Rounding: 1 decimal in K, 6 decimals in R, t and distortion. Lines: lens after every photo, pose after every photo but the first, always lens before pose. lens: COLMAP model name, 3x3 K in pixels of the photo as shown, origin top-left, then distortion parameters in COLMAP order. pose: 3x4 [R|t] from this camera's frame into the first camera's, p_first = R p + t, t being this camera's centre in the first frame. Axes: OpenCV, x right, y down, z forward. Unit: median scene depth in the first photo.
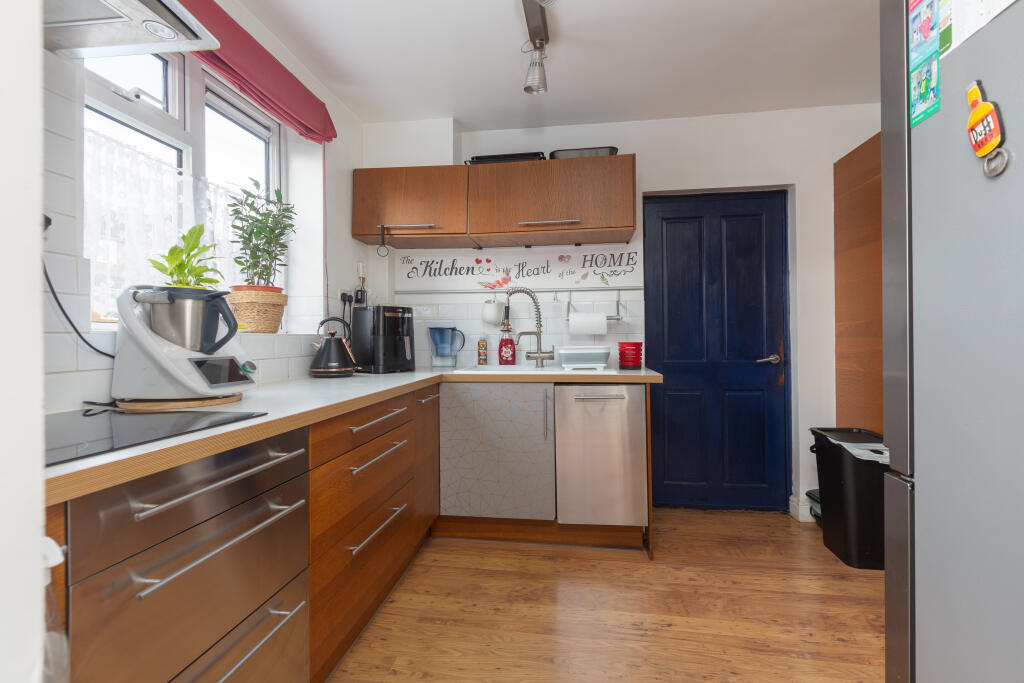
lens RADIAL K [[461.5, 0, 511.6], [0, 461.5, 341.7], [0, 0, 1]] dist [-0.002094, -0.000305]
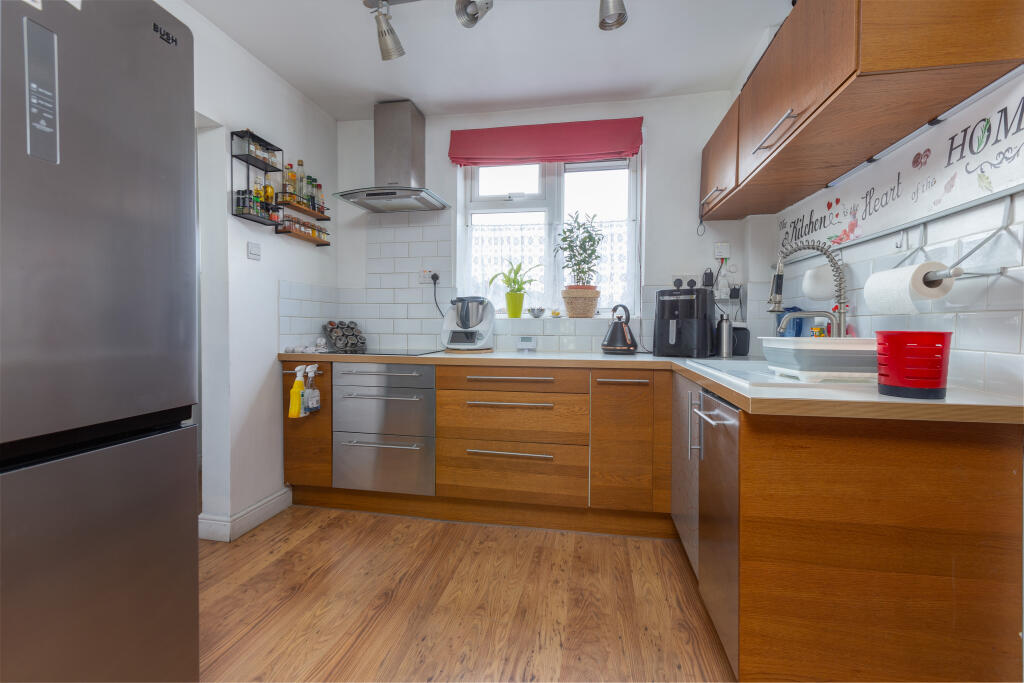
lens RADIAL K [[461.5, 0, 507.6], [0, 461.5, 335.5], [0, 0, 1]] dist [-0.002094, -0.000305]
pose [[-0.057627, 0.028011, -0.997945, 0.872072], [-0.004614, 0.999588, 0.028324, -0.007533], [0.998328, 0.006237, -0.057474, 0.820017]]
